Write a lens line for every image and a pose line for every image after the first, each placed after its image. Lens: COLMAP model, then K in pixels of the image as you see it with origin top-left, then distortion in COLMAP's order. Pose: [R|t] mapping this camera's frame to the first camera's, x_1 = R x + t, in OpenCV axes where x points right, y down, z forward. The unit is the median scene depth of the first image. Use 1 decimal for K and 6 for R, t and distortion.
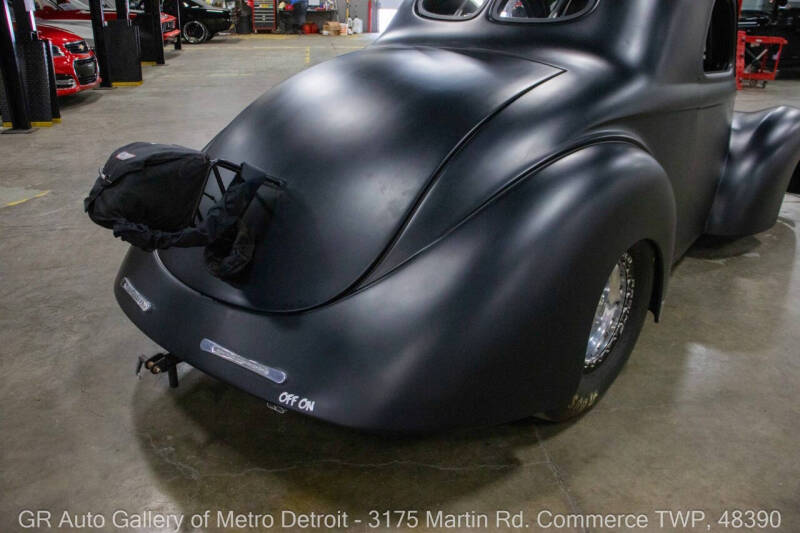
lens RADIAL K [[654.8, 0, 400.0], [0, 654.8, 266.5], [0, 0, 1]] dist [-0.170089, 0.151237]
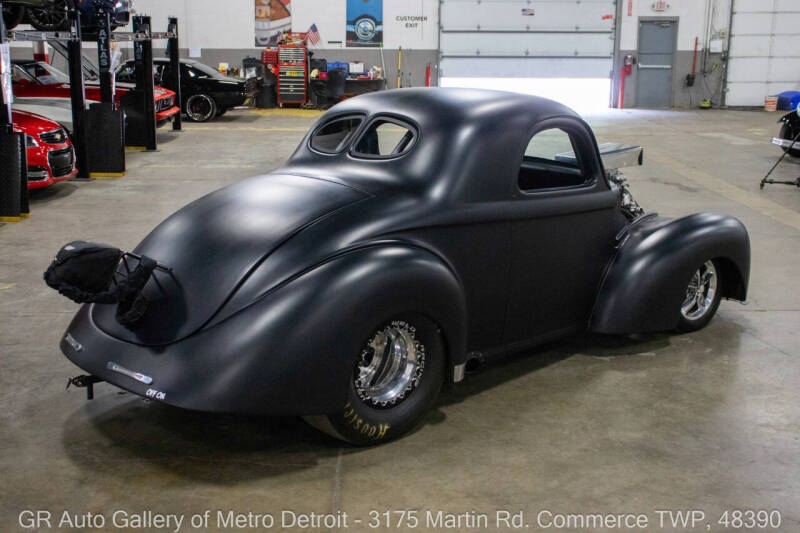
lens RADIAL K [[983.4, 0, 400.0], [0, 983.4, 266.5], [0, 0, 1]] dist [-0.030020, 0.254727]
pose [[0.992554, 0.017823, -0.120494, 0.172775], [-0.038234, 0.984827, -0.169276, 0.064694], [0.115649, 0.172623, 0.978175, -0.332145]]
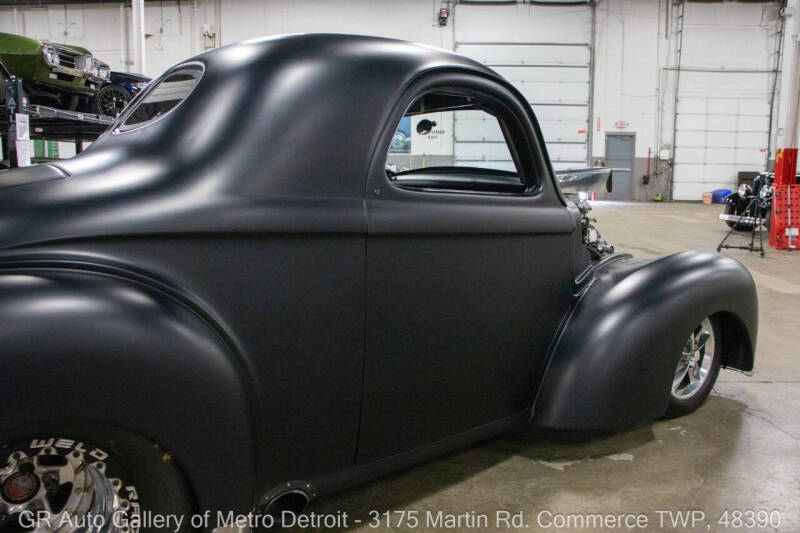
lens RADIAL K [[654.8, 0, 400.0], [0, 654.8, 266.5], [0, 0, 1]] dist [-0.170089, 0.151237]
pose [[0.980438, 0.016104, -0.196166, 0.227025], [-0.065192, 0.966961, -0.246449, -0.016563], [0.185716, 0.254416, 0.949095, 0.121461]]
